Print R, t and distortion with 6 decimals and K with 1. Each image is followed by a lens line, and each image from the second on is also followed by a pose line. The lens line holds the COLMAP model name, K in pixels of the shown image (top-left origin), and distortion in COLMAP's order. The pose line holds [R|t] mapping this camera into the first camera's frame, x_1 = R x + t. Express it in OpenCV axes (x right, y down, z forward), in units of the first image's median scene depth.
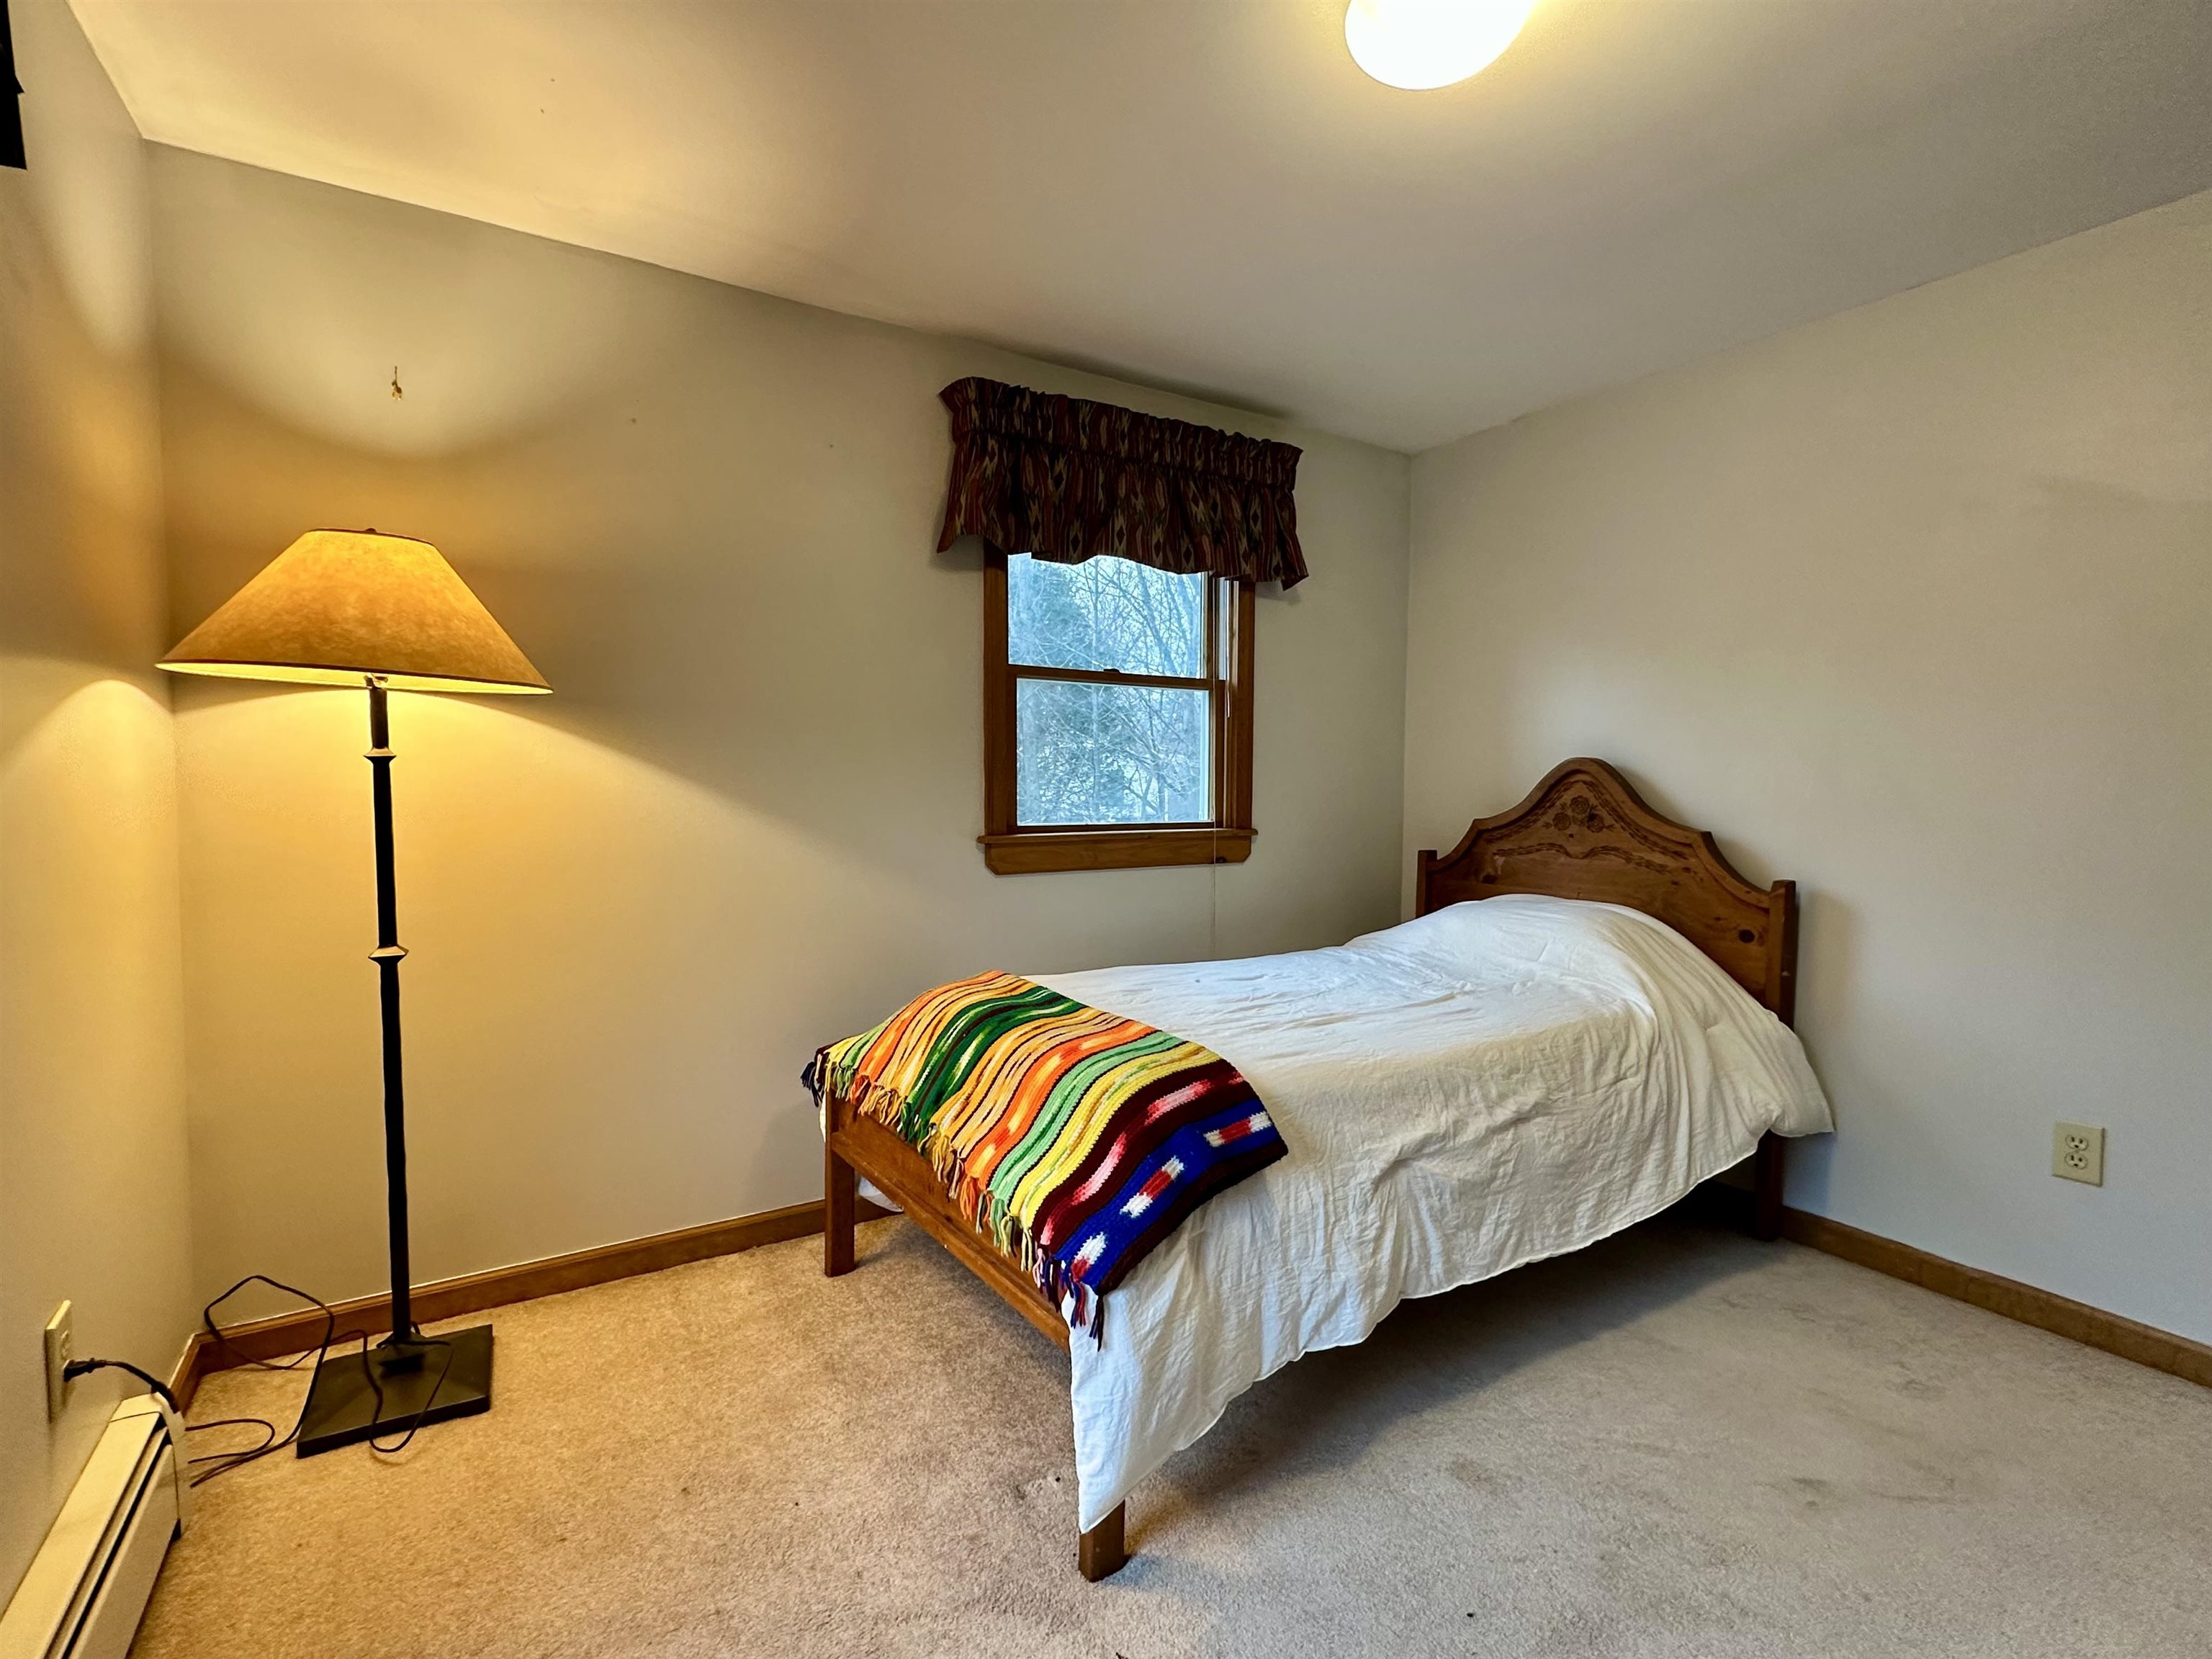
lens RADIAL K [[1023.3, 0, 1121.6], [0, 1023.3, 834.5], [0, 0, 1]] dist [-0.002883, -0.000224]
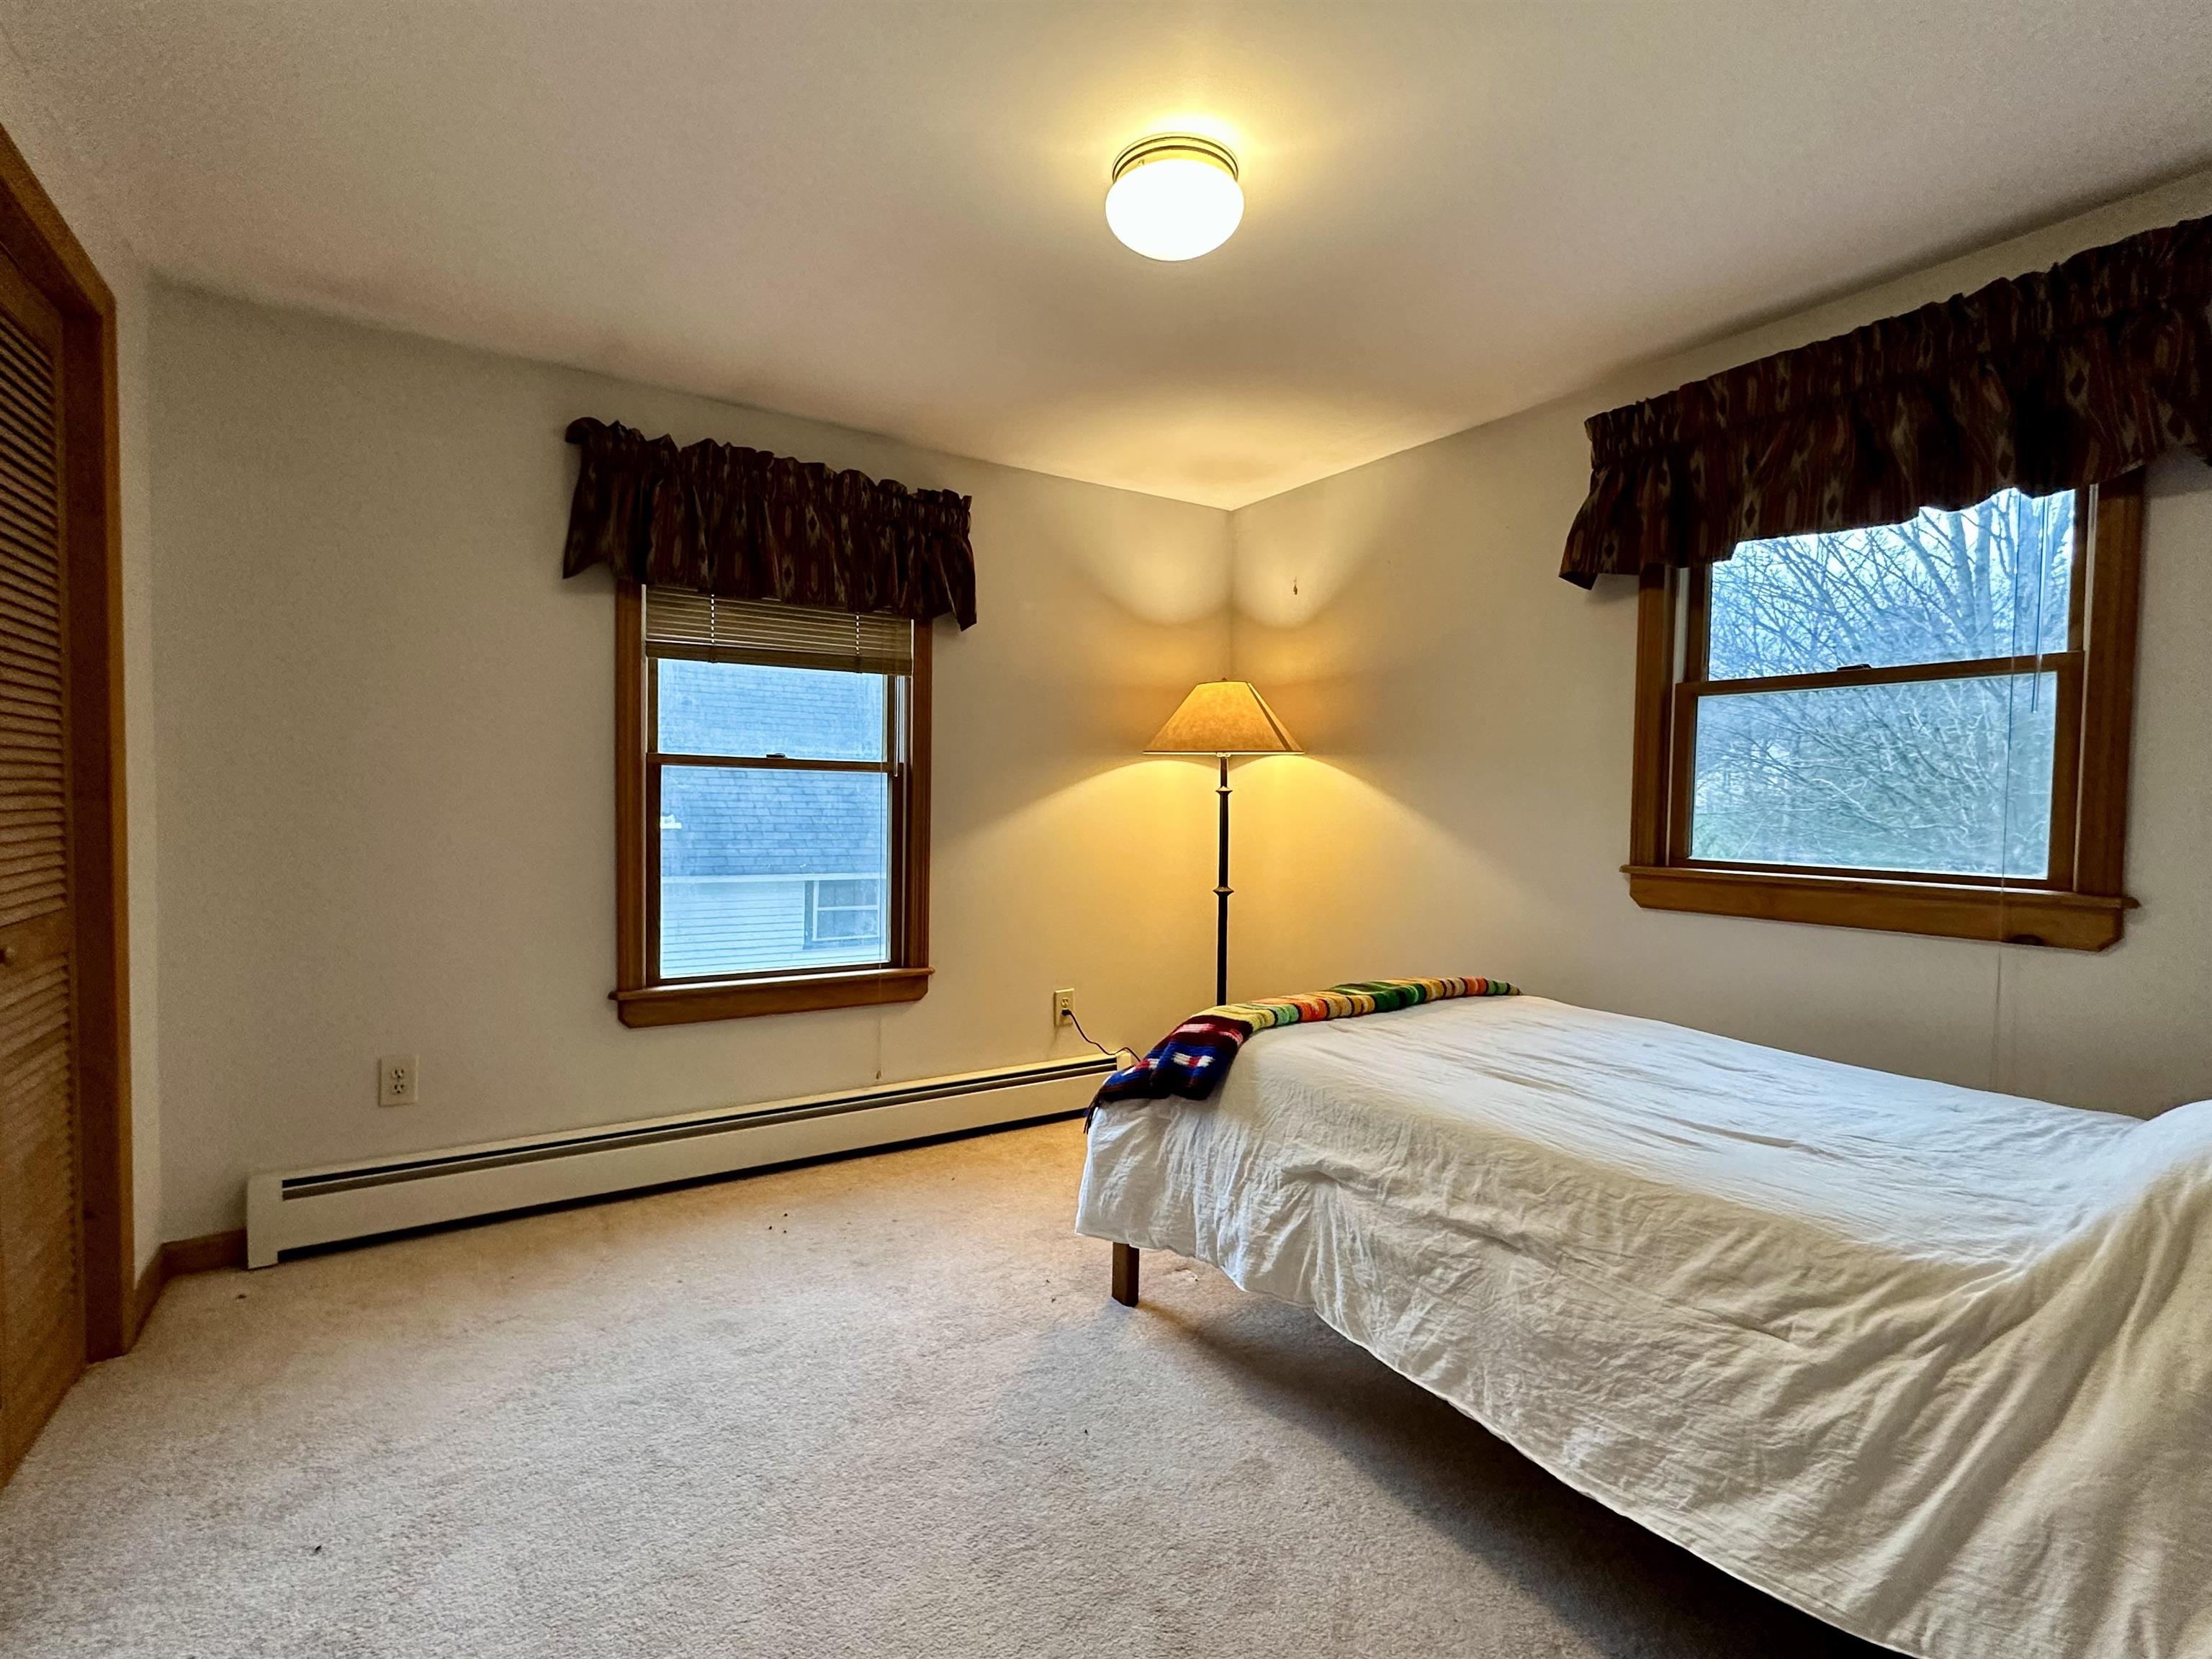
lens RADIAL K [[1023.3, 0, 1106.6], [0, 1023.3, 834.9], [0, 0, 1]] dist [-0.002883, -0.000224]
pose [[0.020529, 0.030485, -0.999324, 1.141920], [-0.068070, 0.997258, 0.029023, -0.030500], [0.997469, 0.067428, 0.022548, 0.659651]]
